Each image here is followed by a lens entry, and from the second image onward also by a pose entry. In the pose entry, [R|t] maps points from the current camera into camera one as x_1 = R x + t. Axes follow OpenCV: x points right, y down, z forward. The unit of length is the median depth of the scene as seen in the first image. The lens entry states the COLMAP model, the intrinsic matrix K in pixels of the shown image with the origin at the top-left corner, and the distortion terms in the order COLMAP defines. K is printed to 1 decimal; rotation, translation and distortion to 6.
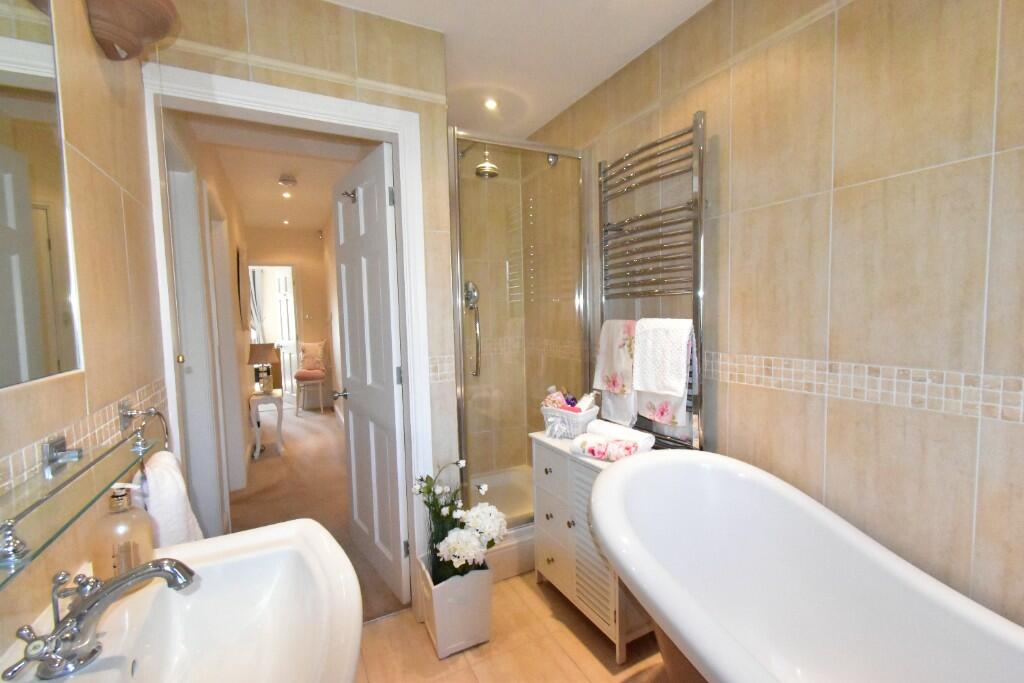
lens RADIAL K [[454.4, 0, 514.1], [0, 454.4, 340.8], [0, 0, 1]] dist [0.000540, -0.000071]
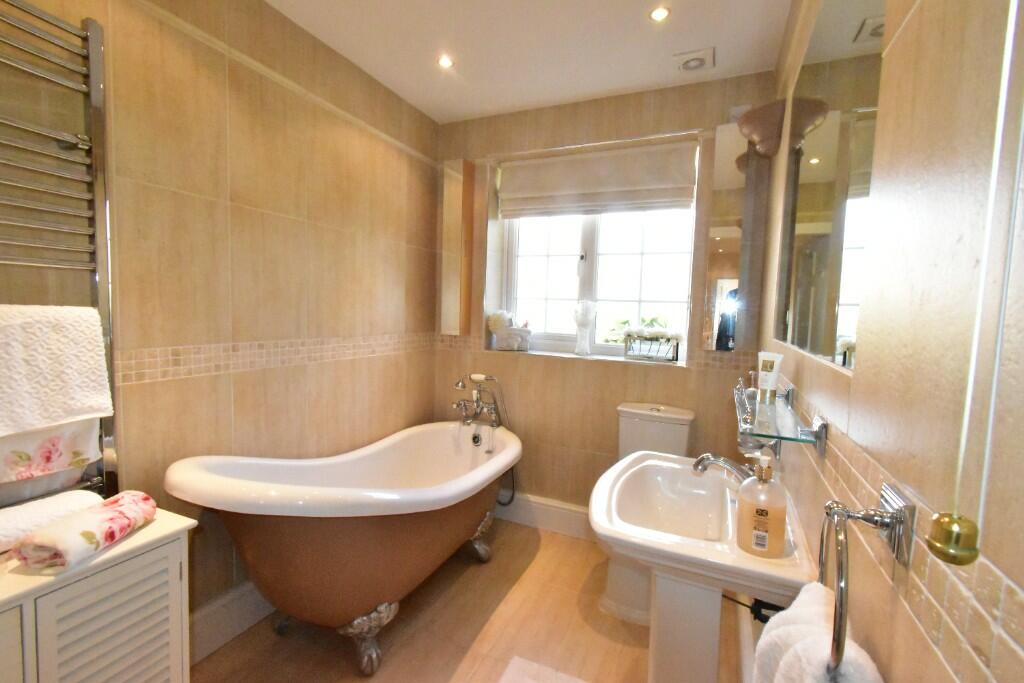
lens RADIAL K [[454.4, 0, 511.8], [0, 454.4, 341.8], [0, 0, 1]] dist [0.000540, -0.000071]
pose [[-0.621790, -0.051749, 0.781472, -0.653516], [0.034109, 0.995079, 0.093033, -0.041610], [-0.782441, 0.084502, -0.616965, 1.057023]]
